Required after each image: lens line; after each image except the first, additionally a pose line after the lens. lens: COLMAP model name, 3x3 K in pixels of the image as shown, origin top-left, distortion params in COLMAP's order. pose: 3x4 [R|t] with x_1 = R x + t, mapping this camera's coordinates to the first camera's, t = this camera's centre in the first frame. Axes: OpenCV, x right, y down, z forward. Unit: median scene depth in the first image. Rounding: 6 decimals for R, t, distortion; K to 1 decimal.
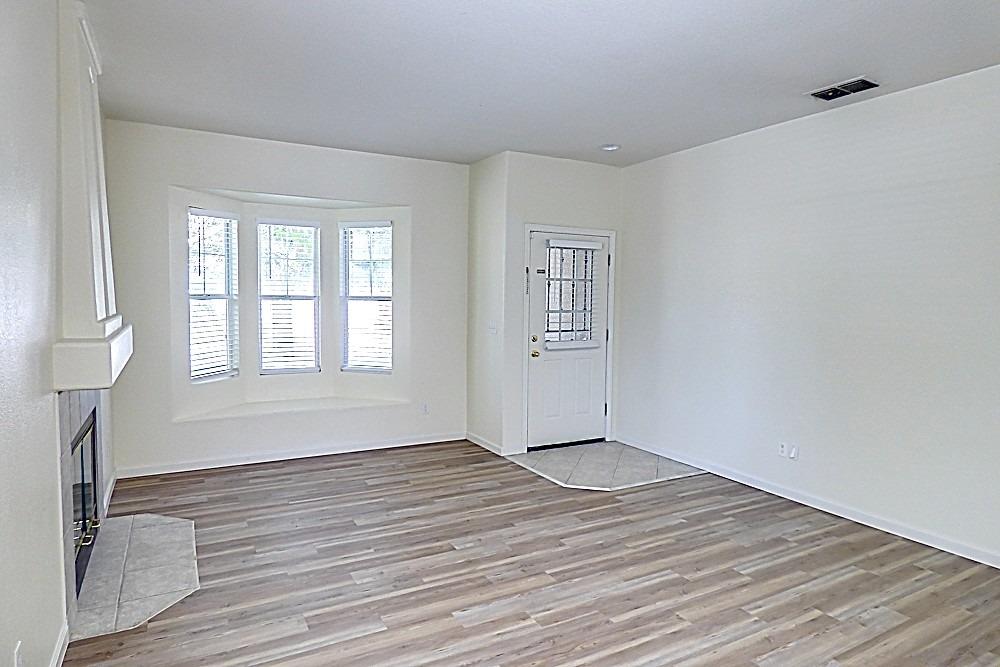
lens RADIAL K [[594.3, 0, 510.5], [0, 594.3, 335.5], [0, 0, 1]] dist [-0.012050, -0.003300]
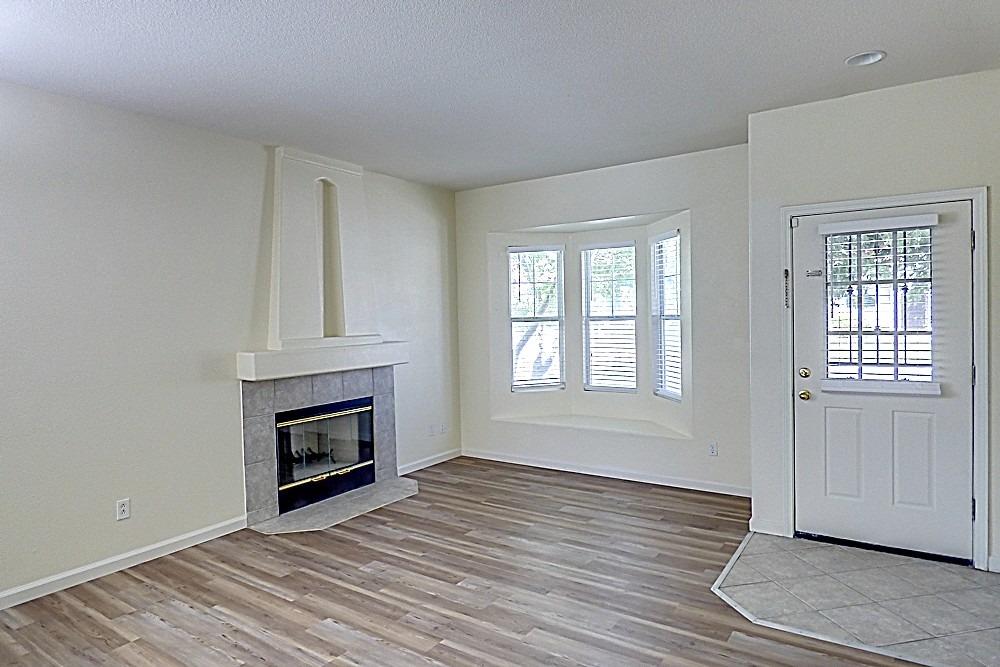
lens RADIAL K [[594.3, 0, 499.1], [0, 594.3, 329.2], [0, 0, 1]] dist [-0.012050, -0.003300]
pose [[0.446772, 0.000665, -0.894647, 0.651677], [-0.032252, 0.999362, -0.015363, -0.030734], [0.894066, 0.035718, 0.446509, 0.510806]]
